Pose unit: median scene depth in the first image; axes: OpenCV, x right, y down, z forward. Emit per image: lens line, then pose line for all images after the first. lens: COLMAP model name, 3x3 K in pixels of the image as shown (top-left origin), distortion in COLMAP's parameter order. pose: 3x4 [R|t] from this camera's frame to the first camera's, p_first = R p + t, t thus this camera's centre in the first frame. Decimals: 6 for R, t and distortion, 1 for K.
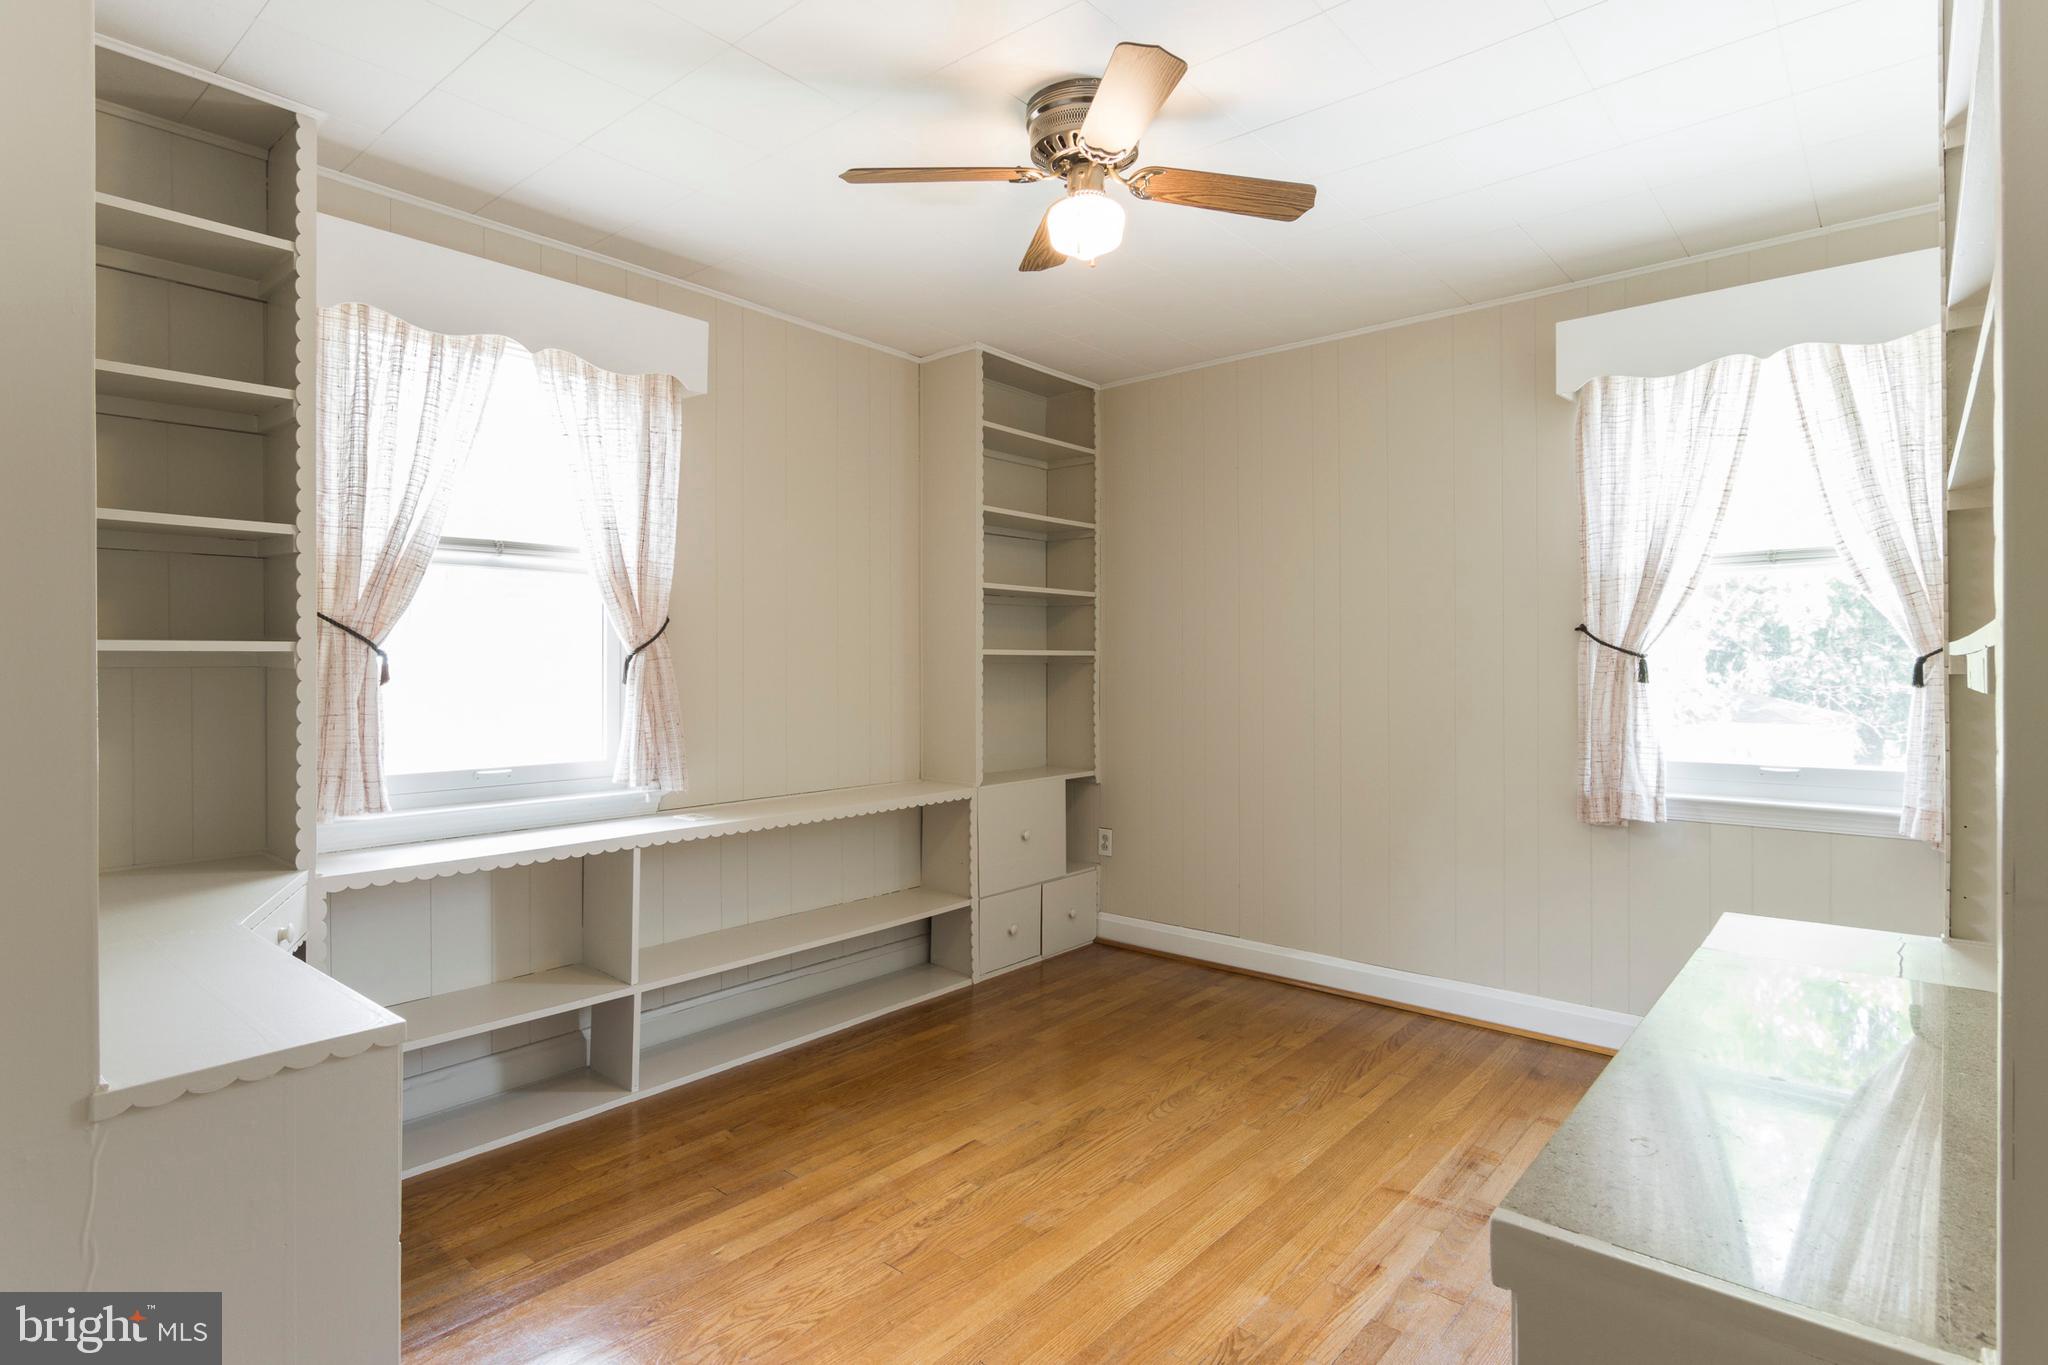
lens RADIAL K [[1045.9, 0, 1030.8], [0, 1045.9, 664.8], [0, 0, 1]] dist [0.021139, -0.015565]
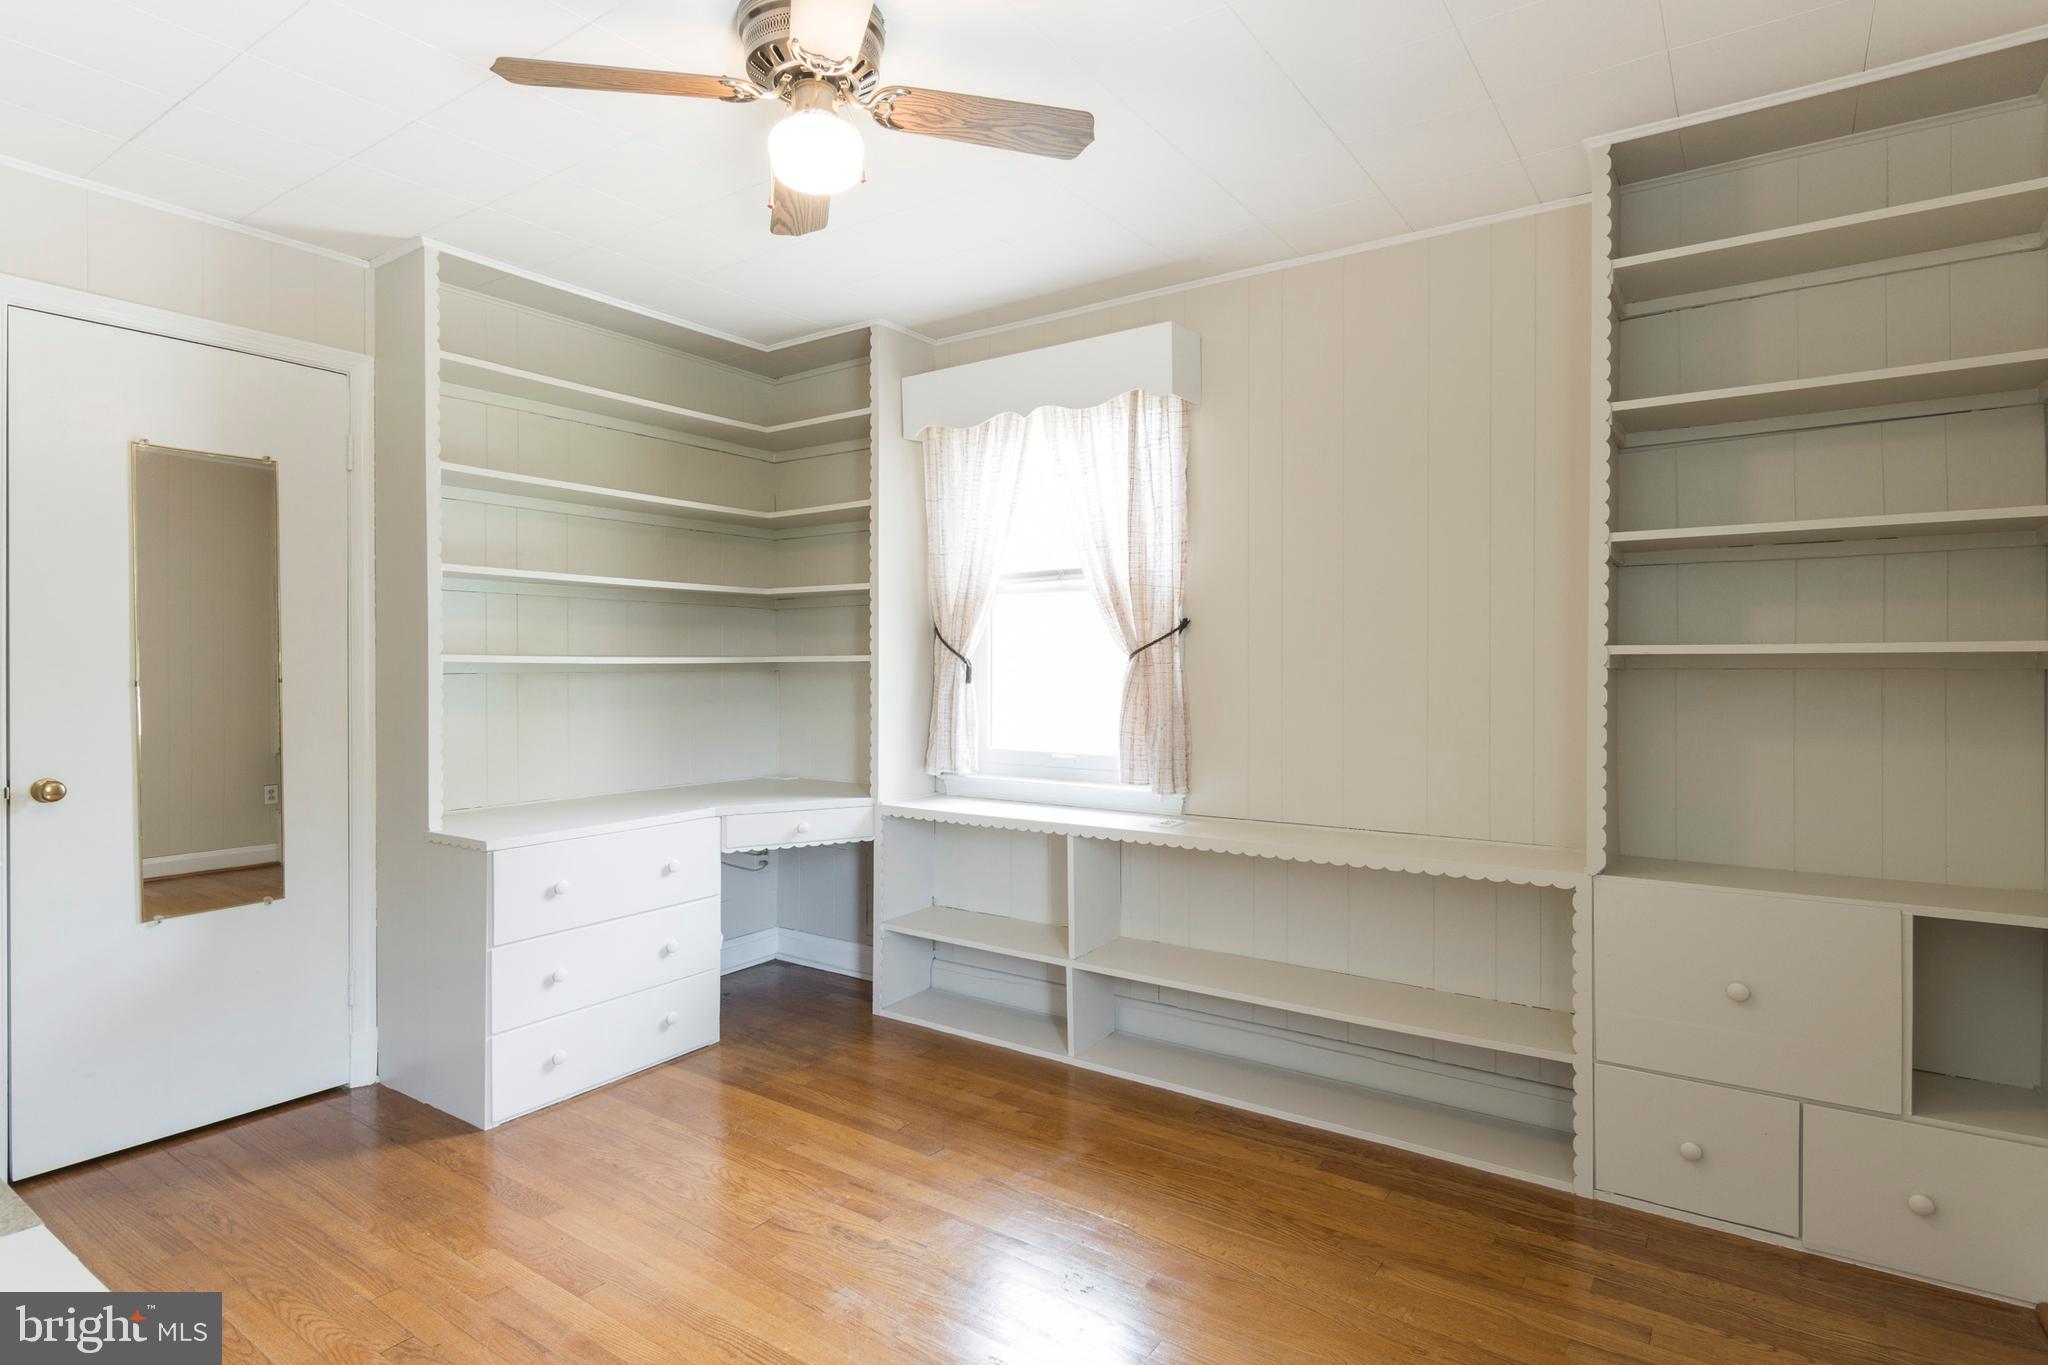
lens RADIAL K [[1045.9, 0, 1030.8], [0, 1045.9, 664.8], [0, 0, 1]] dist [0.021139, -0.015565]
pose [[0.093181, -0.002488, -0.995646, 0.698158], [-0.000729, 0.999996, -0.002567, -0.002946], [0.995649, 0.000965, 0.093178, 0.830059]]
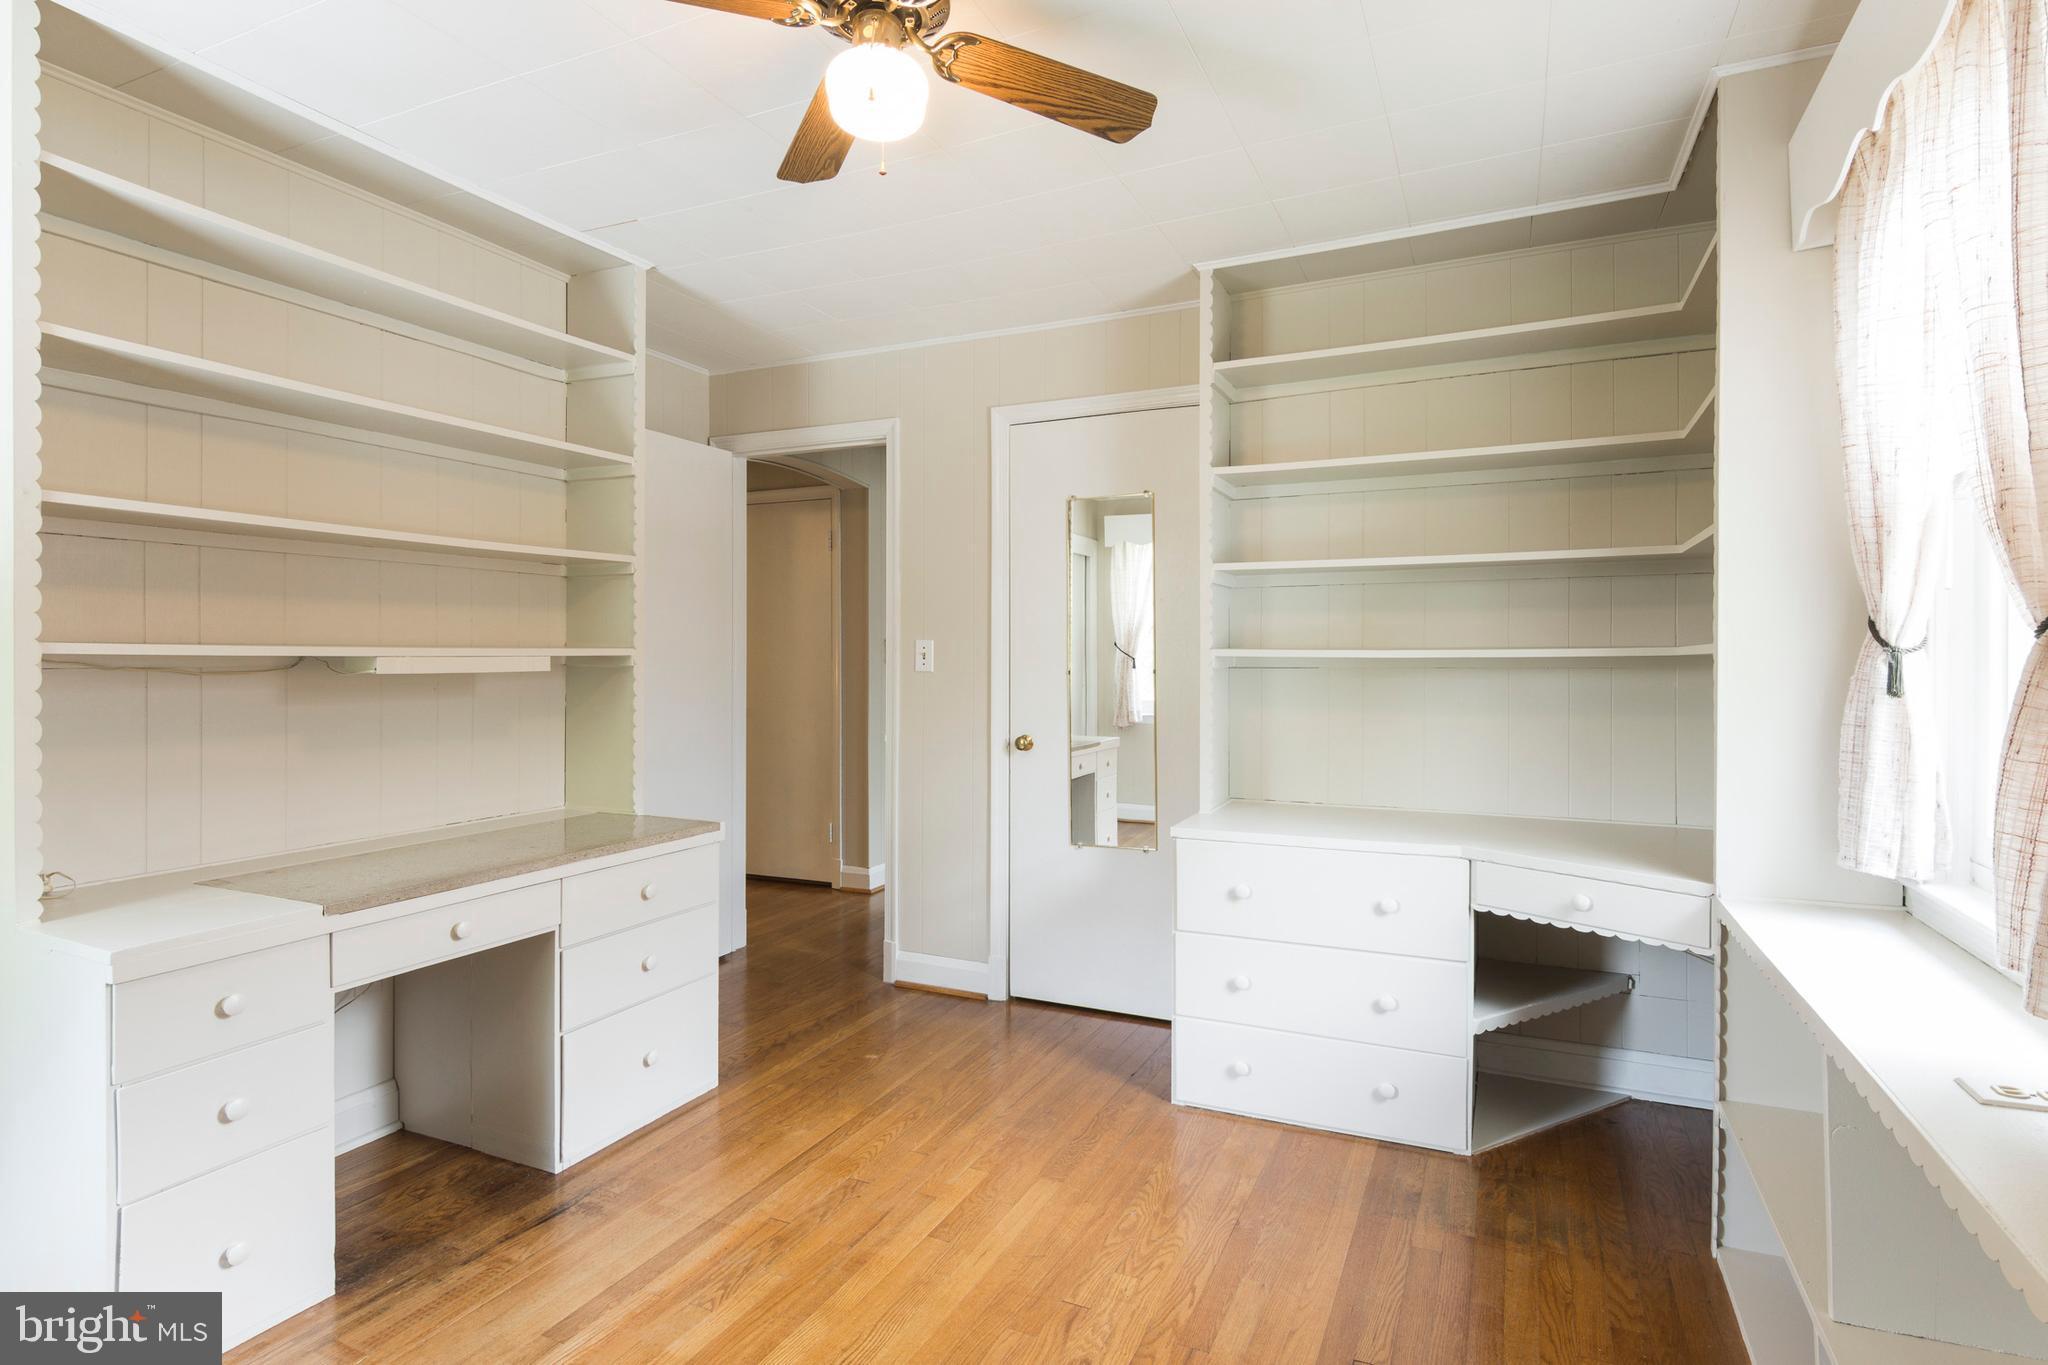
lens RADIAL K [[1057.4, 0, 999.5], [0, 1057.4, 662.1], [0, 0, 1]] dist [0.022195, -0.015992]
pose [[-0.969069, -0.000664, -0.246788, 0.126598], [-0.001824, 0.999988, 0.004474, -0.006366], [0.246782, 0.004786, -0.969059, 1.346053]]
